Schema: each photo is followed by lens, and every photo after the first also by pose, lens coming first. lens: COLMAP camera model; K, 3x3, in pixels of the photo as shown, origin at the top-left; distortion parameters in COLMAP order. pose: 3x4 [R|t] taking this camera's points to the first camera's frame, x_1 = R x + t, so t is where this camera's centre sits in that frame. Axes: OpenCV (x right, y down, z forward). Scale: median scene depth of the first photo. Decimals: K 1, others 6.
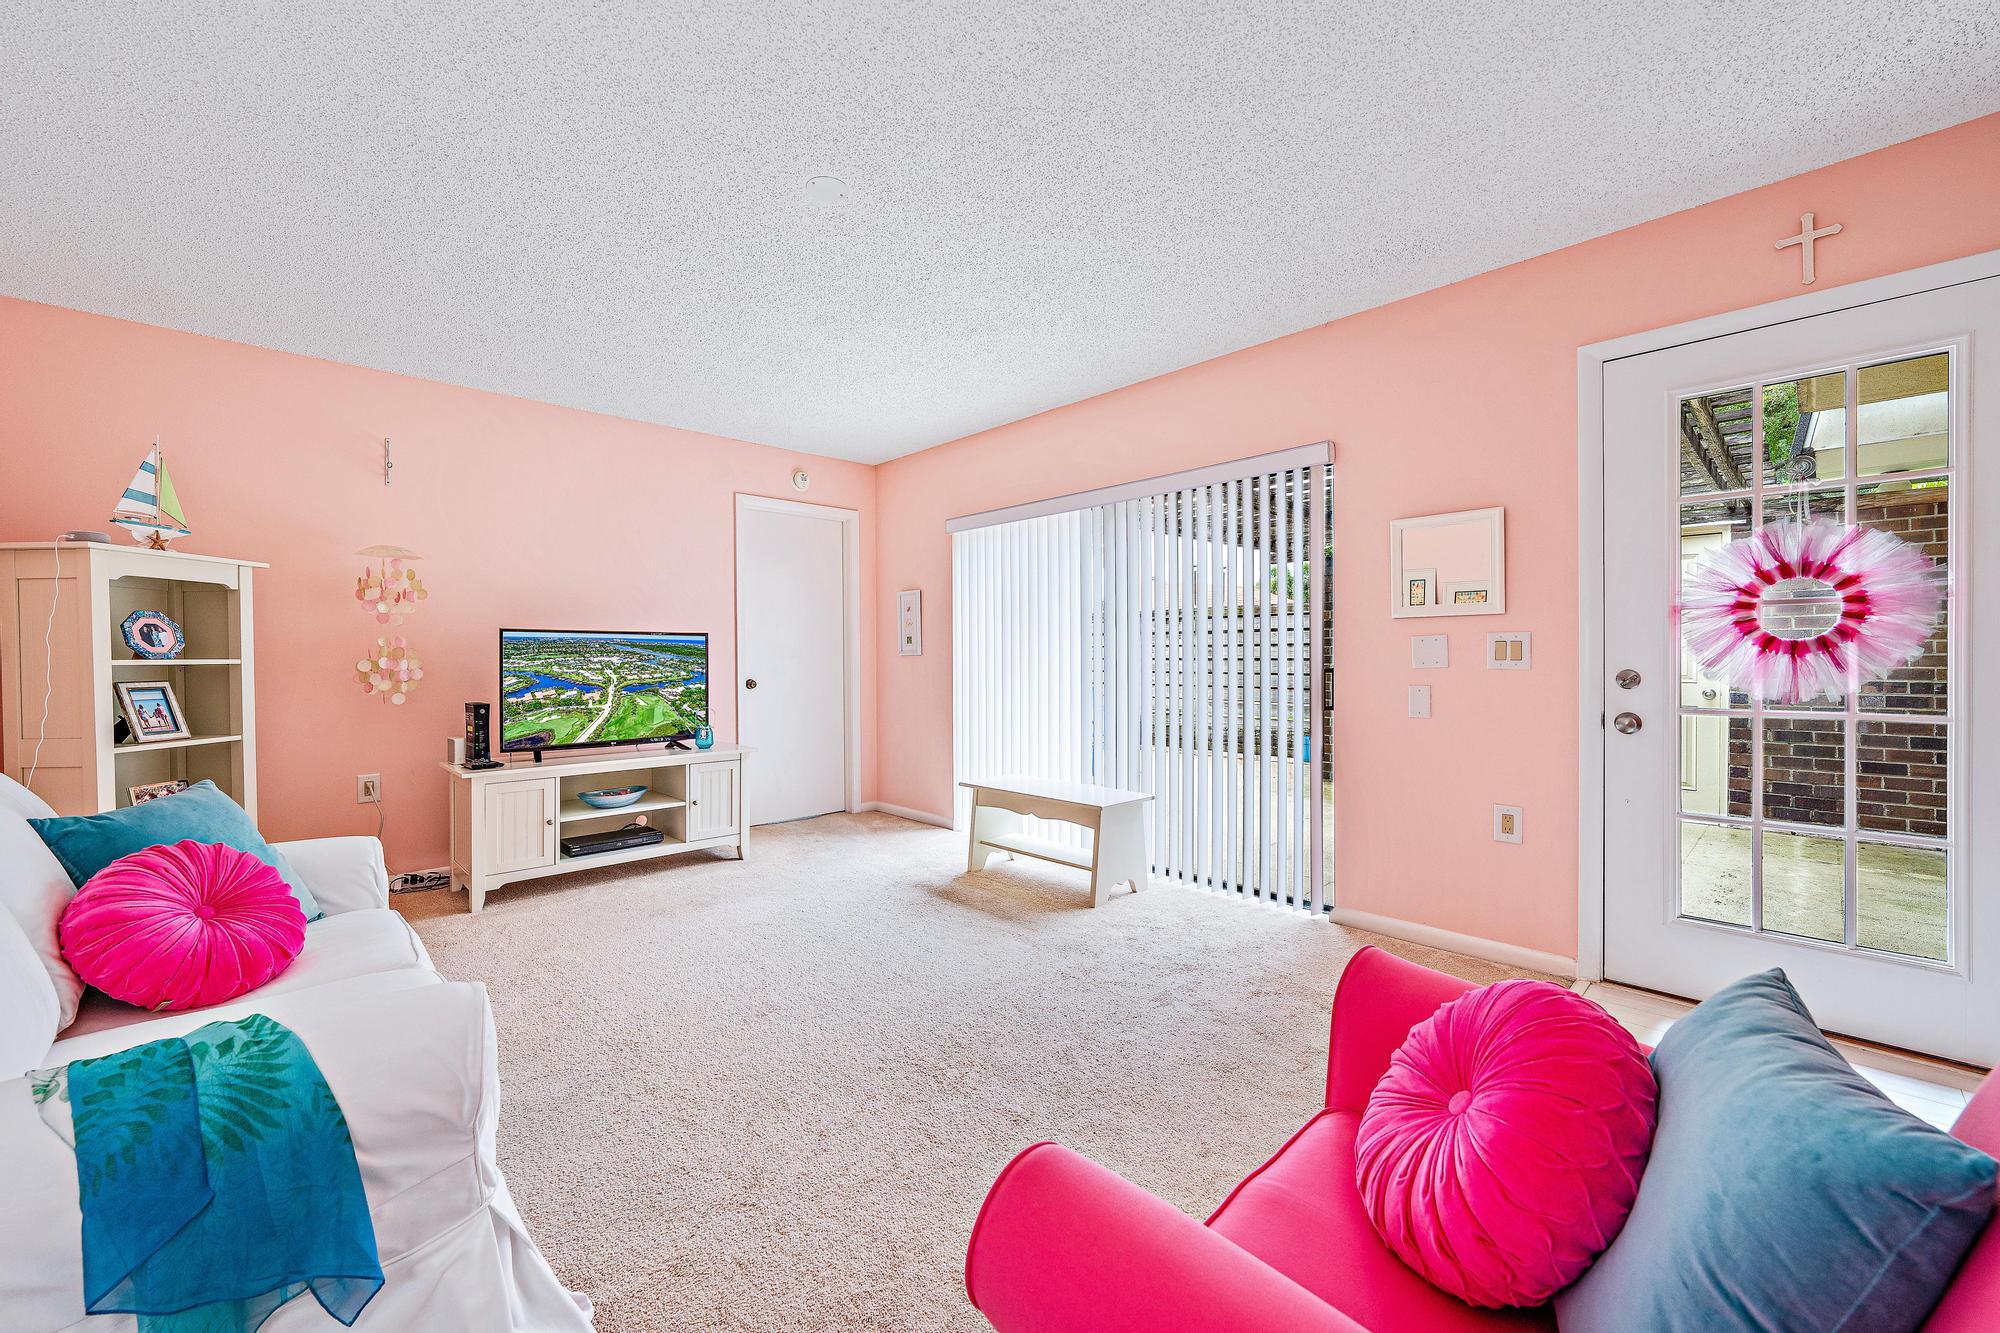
lens RADIAL K [[774.4, 0, 1000.0], [0, 774.4, 666.5], [0, 0, 1]] dist [-0.002337, -0.000180]
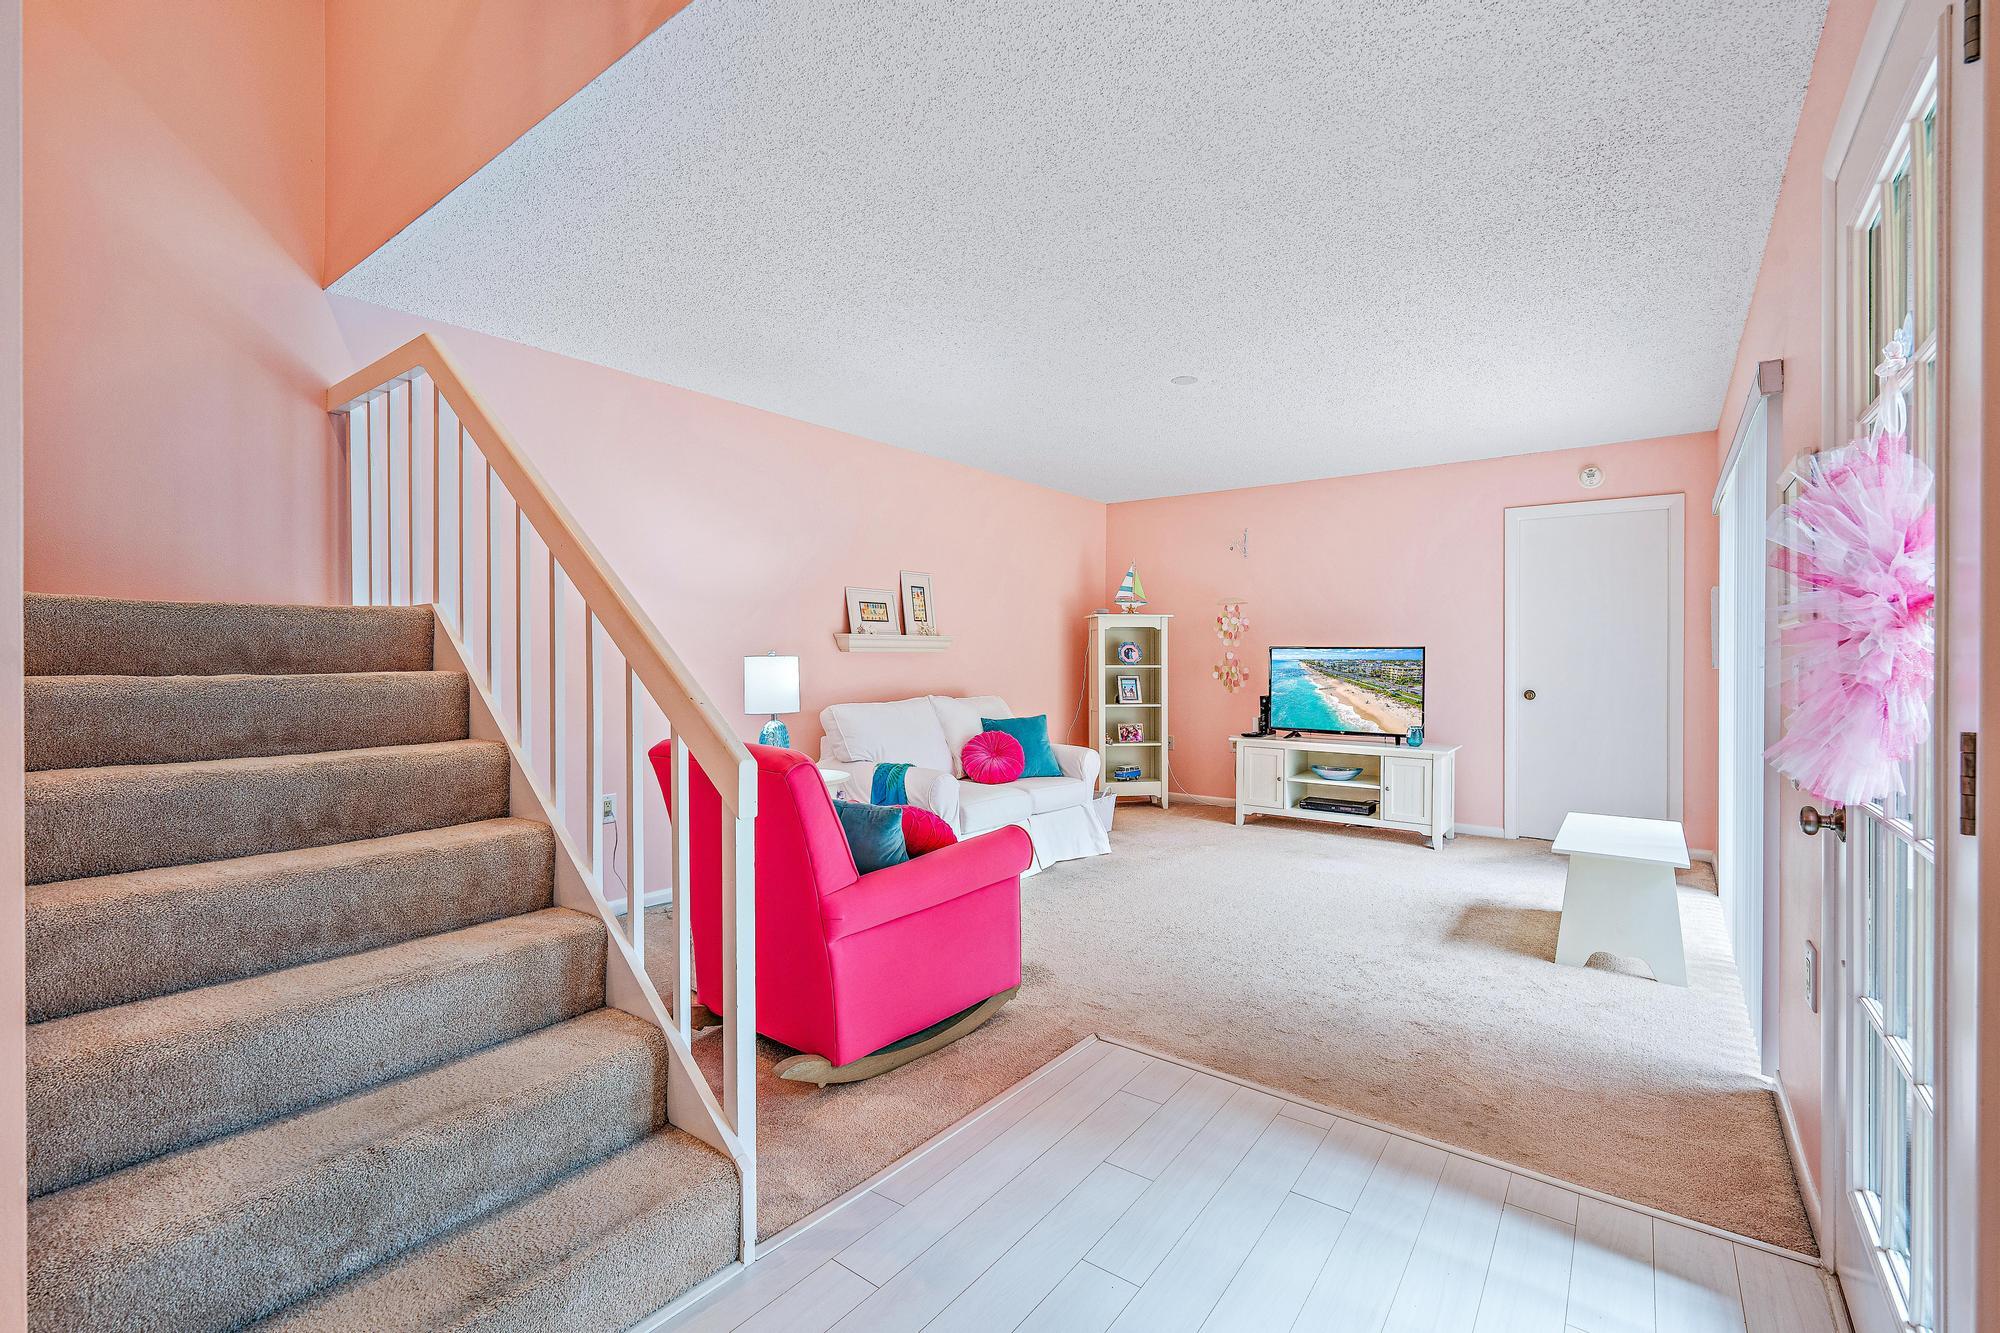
lens RADIAL K [[851.6, 0, 1000.0], [0, 851.6, 666.5], [0, 0, 1]] dist [-0.001025, -0.000072]
pose [[0.162579, 0.014198, -0.986593, 1.024882], [-0.017170, 0.999786, 0.011558, -0.023290], [0.986546, 0.015061, 0.162788, 0.240404]]
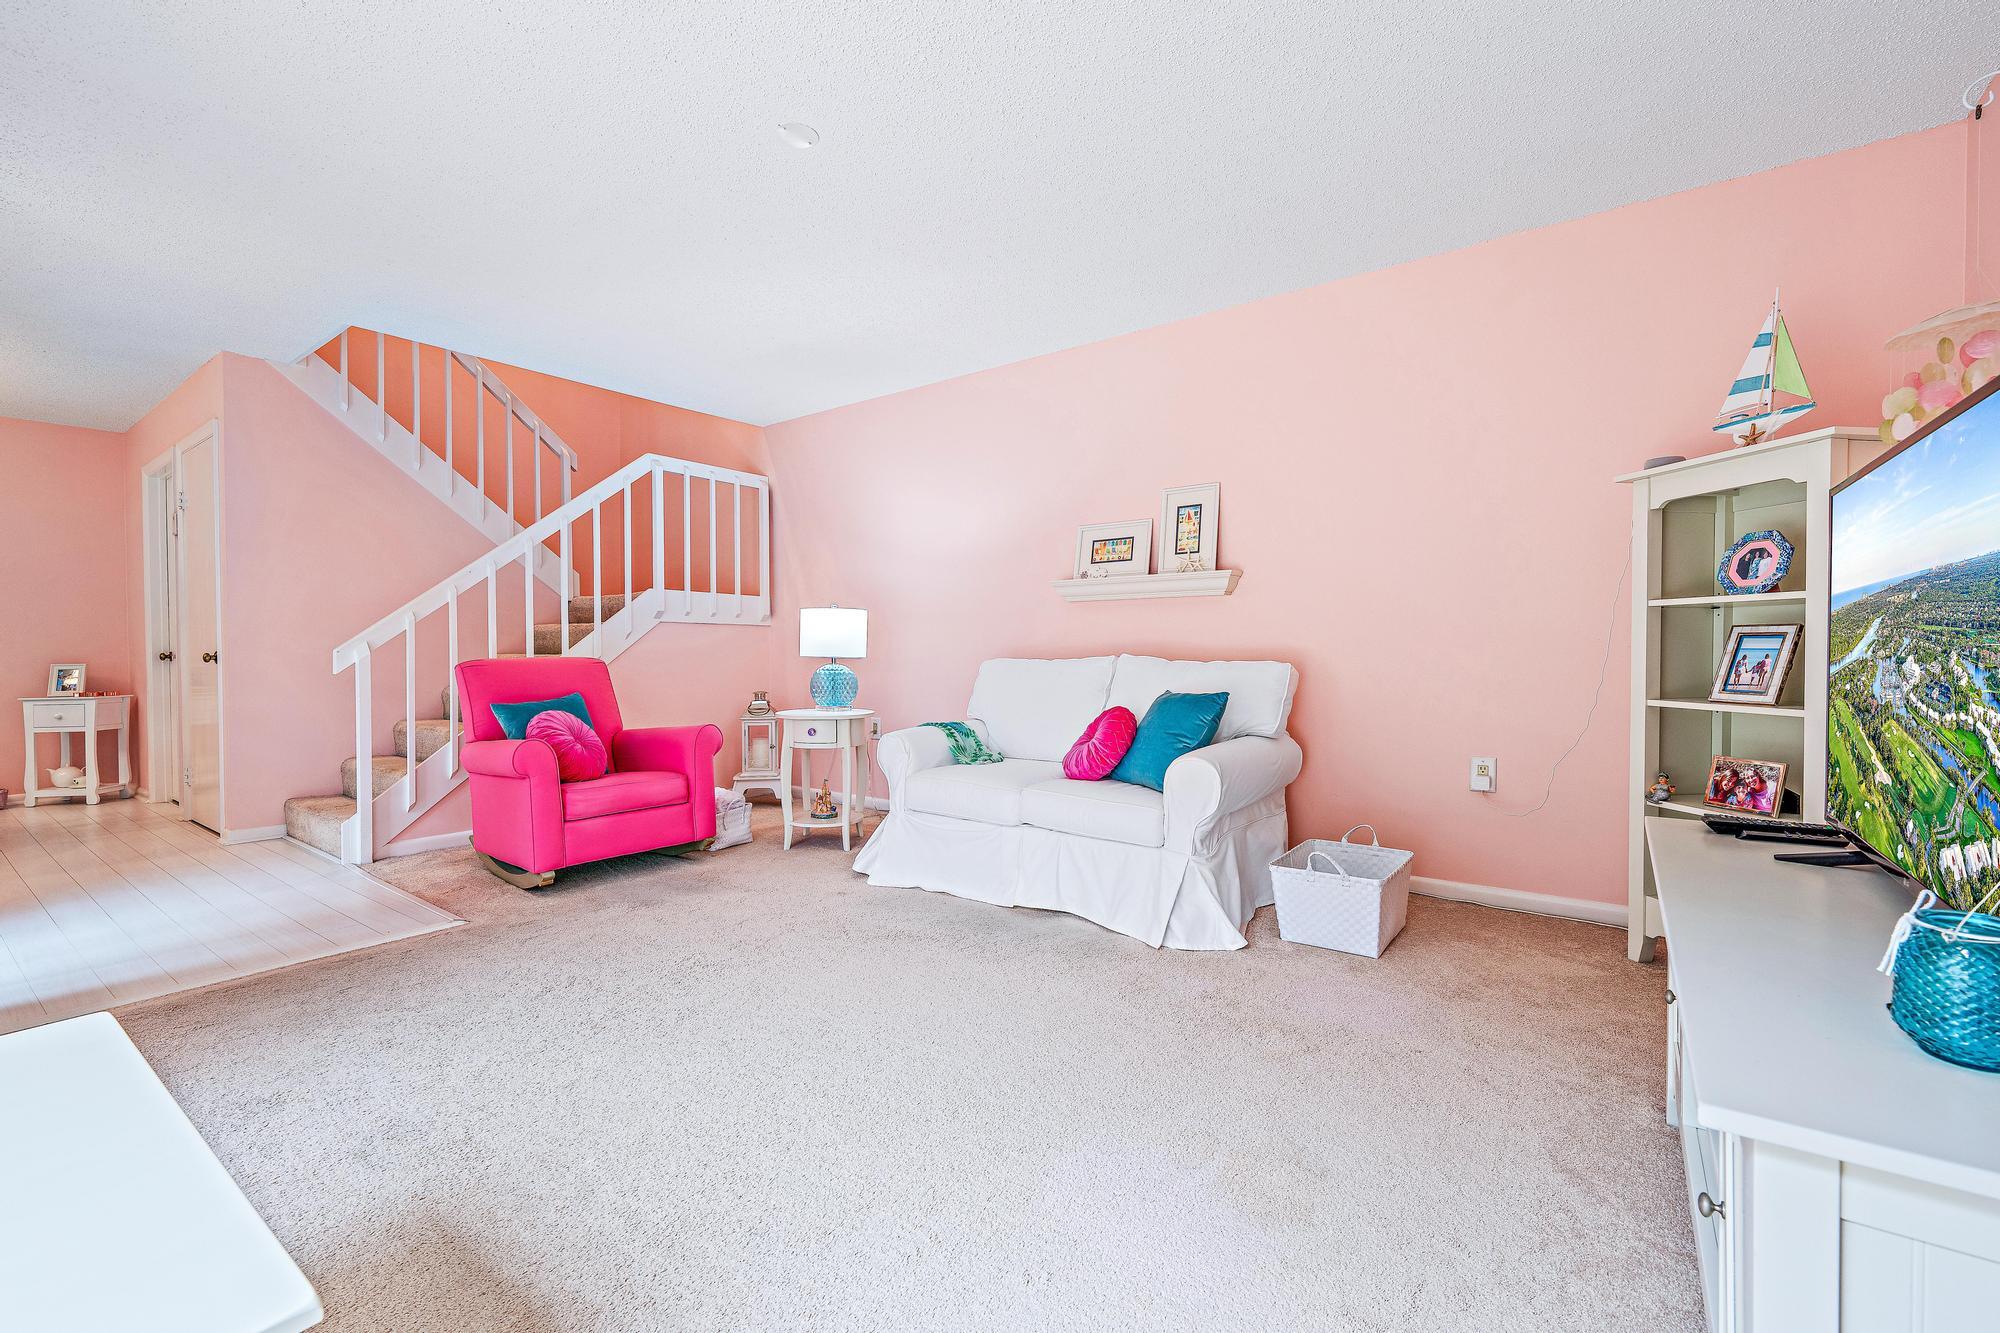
lens RADIAL K [[827.4, 0, 1000.0], [0, 827.4, 666.5], [0, 0, 1]] dist [-0.002121, -0.000169]
pose [[-0.983671, 0.016611, -0.179207, -0.195690], [0.008619, 0.998937, 0.045284, 0.015532], [0.179769, 0.043000, -0.982769, 1.488534]]
